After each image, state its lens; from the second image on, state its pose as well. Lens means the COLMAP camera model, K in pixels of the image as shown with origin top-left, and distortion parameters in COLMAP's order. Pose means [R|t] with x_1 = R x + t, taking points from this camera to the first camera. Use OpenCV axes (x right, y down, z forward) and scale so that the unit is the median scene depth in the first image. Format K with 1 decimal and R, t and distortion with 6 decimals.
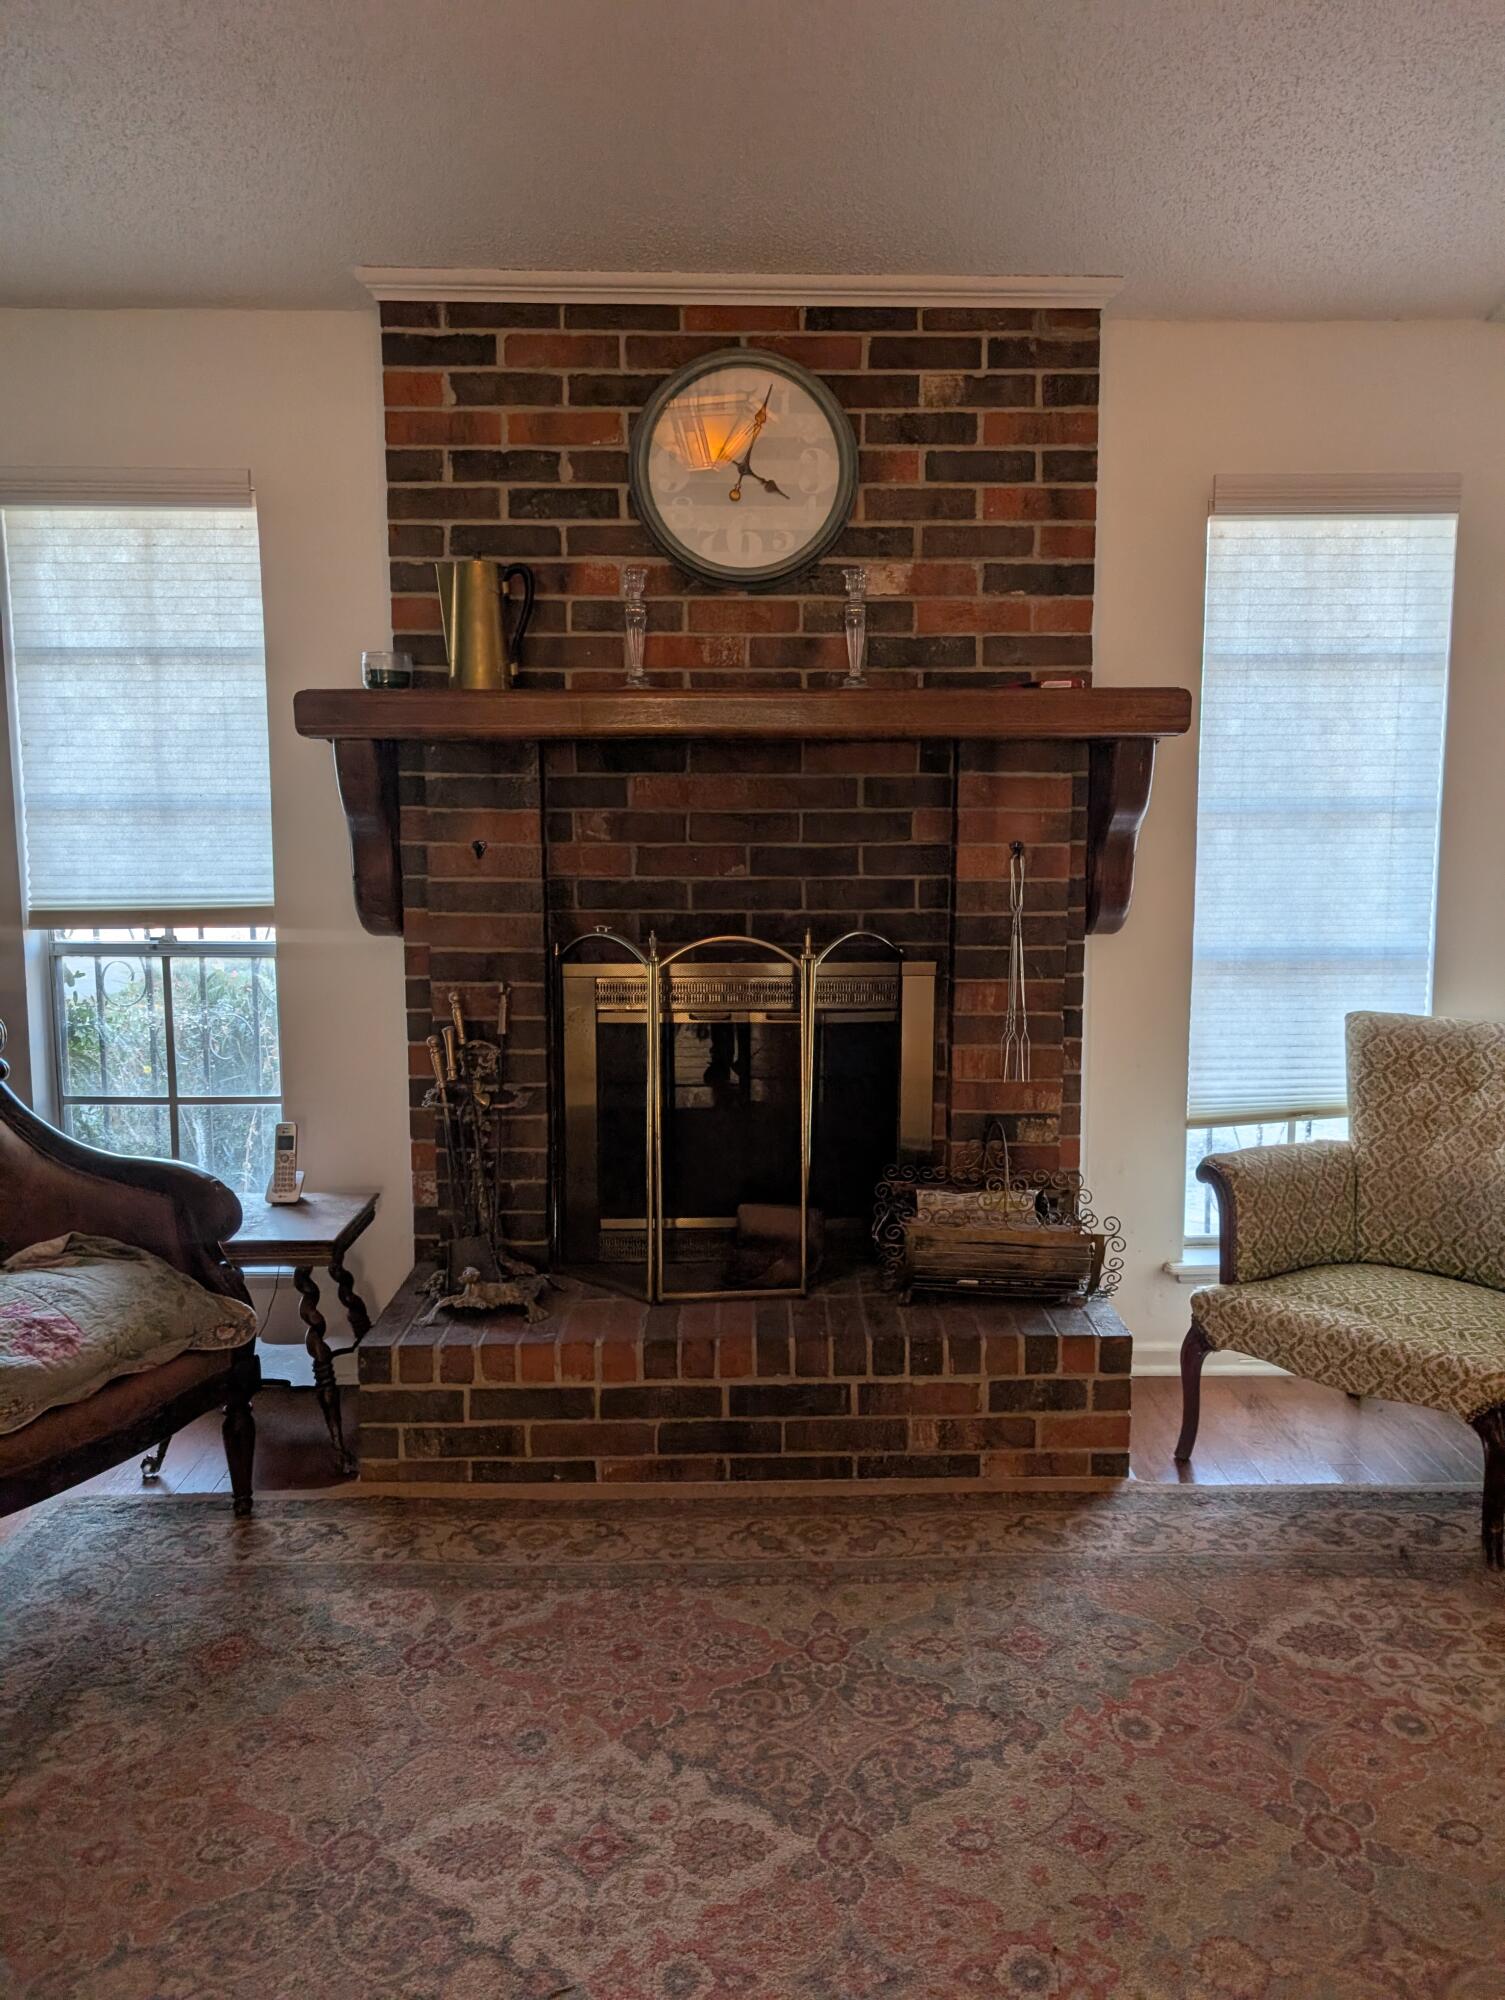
lens RADIAL K [[1436.5, 0, 751.2], [0, 1436.5, 1003.2], [0, 0, 1]] dist [0.002424, -0.006276]
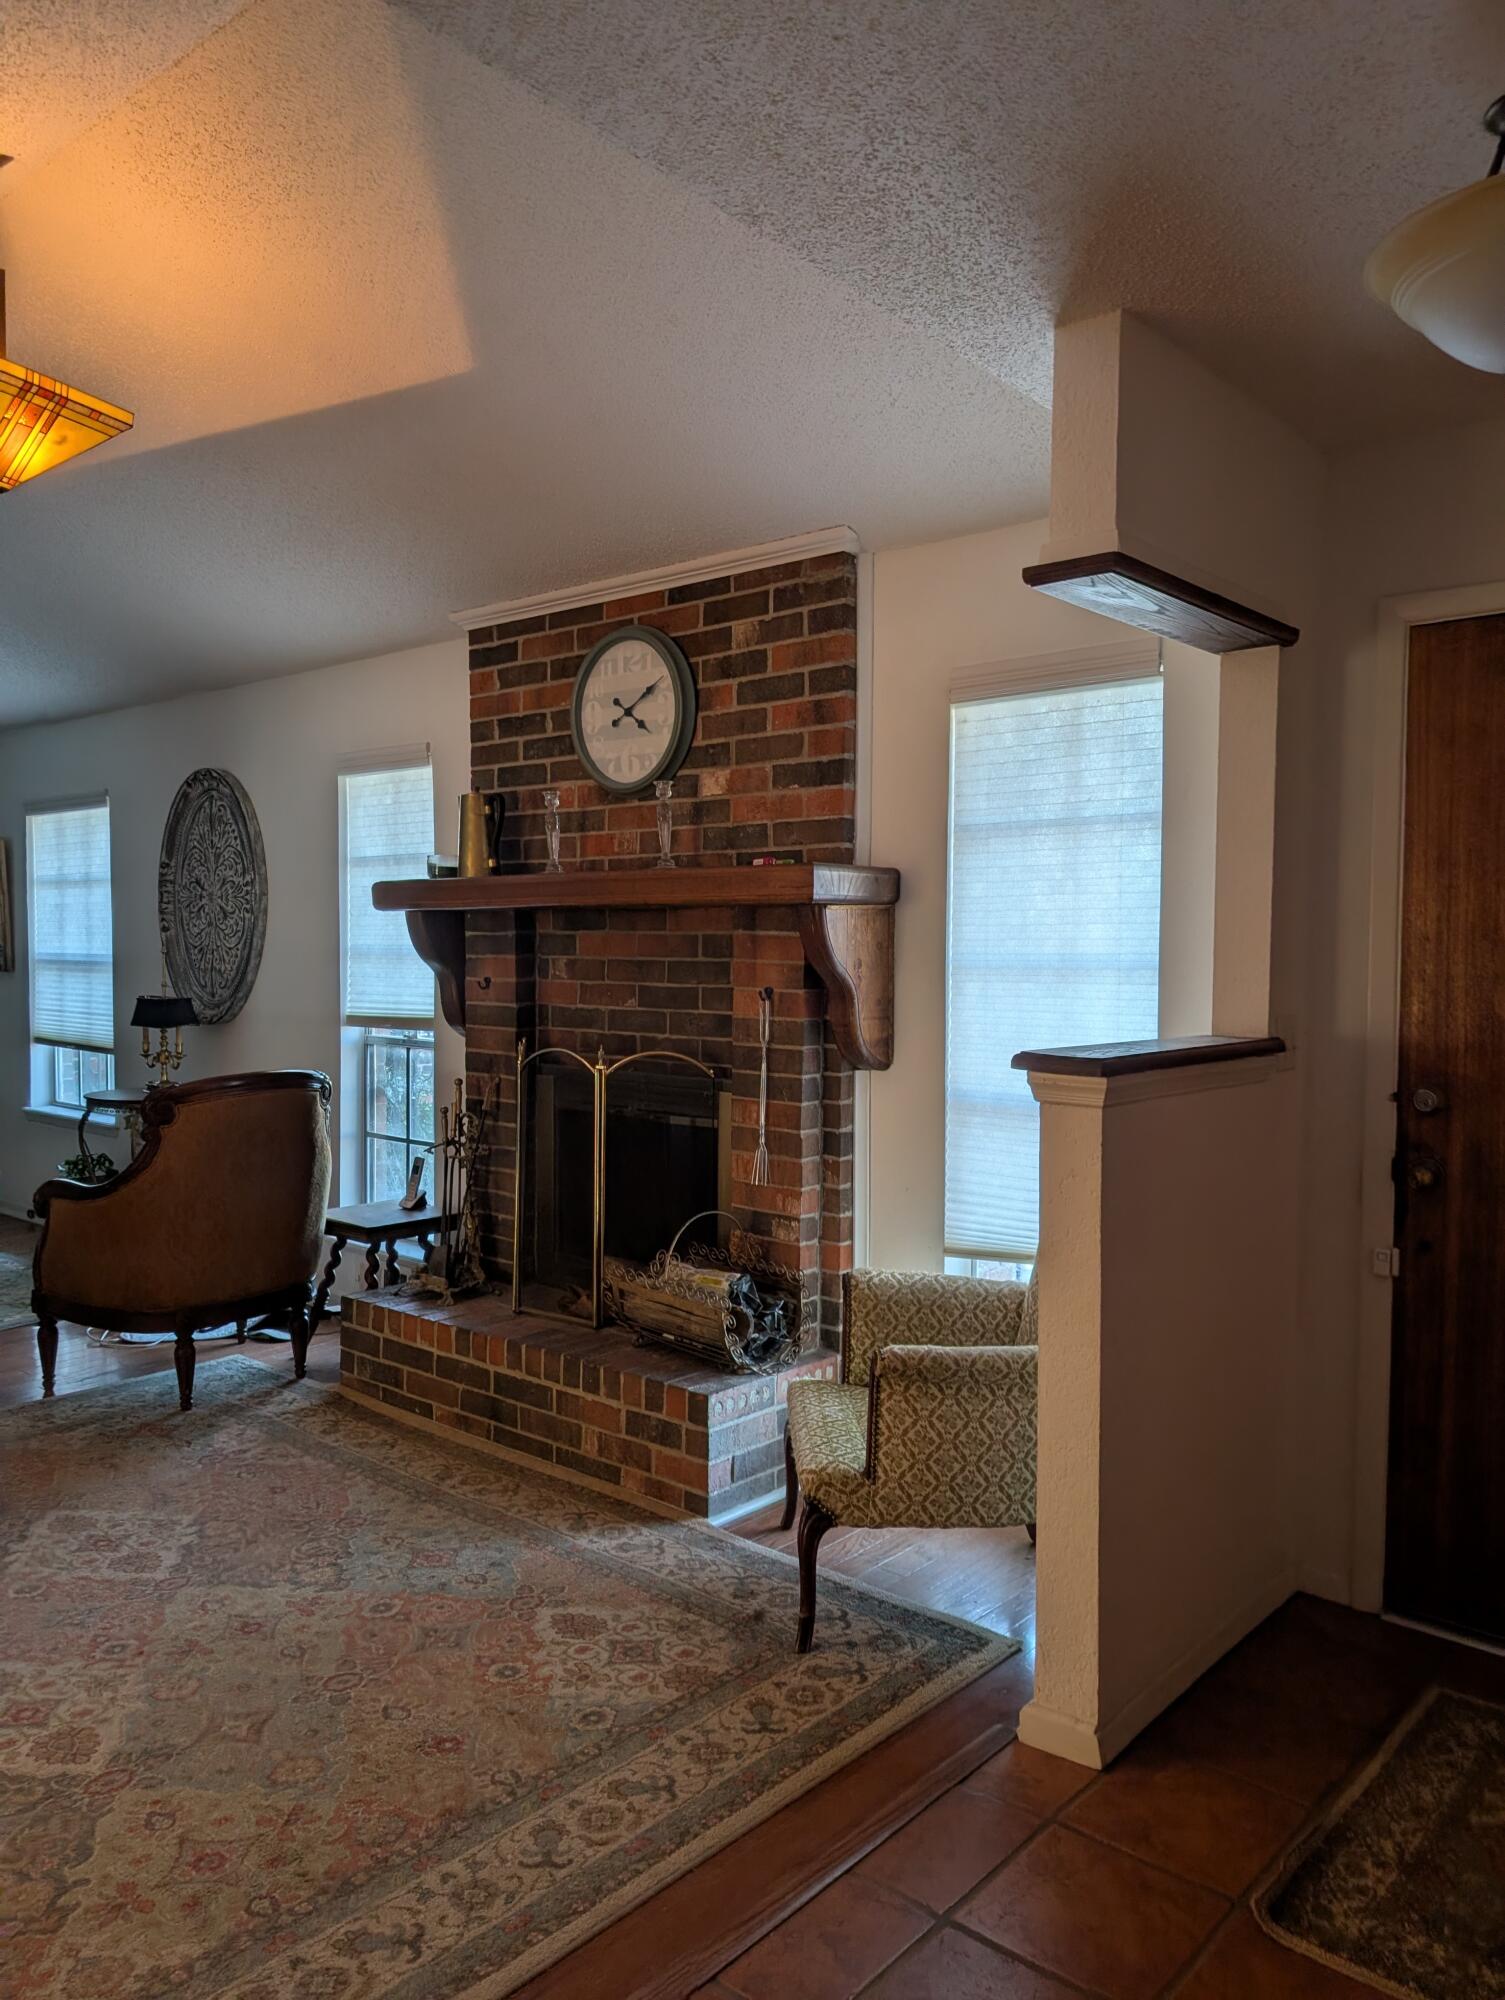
lens RADIAL K [[1436.5, 0, 753.3], [0, 1436.5, 1018.8], [0, 0, 1]] dist [0.002424, -0.006276]
pose [[0.746218, 0.039623, -0.664521, 1.000814], [-0.096044, 0.994191, -0.048572, -0.026343], [0.658737, 0.100068, 0.745689, 0.087879]]
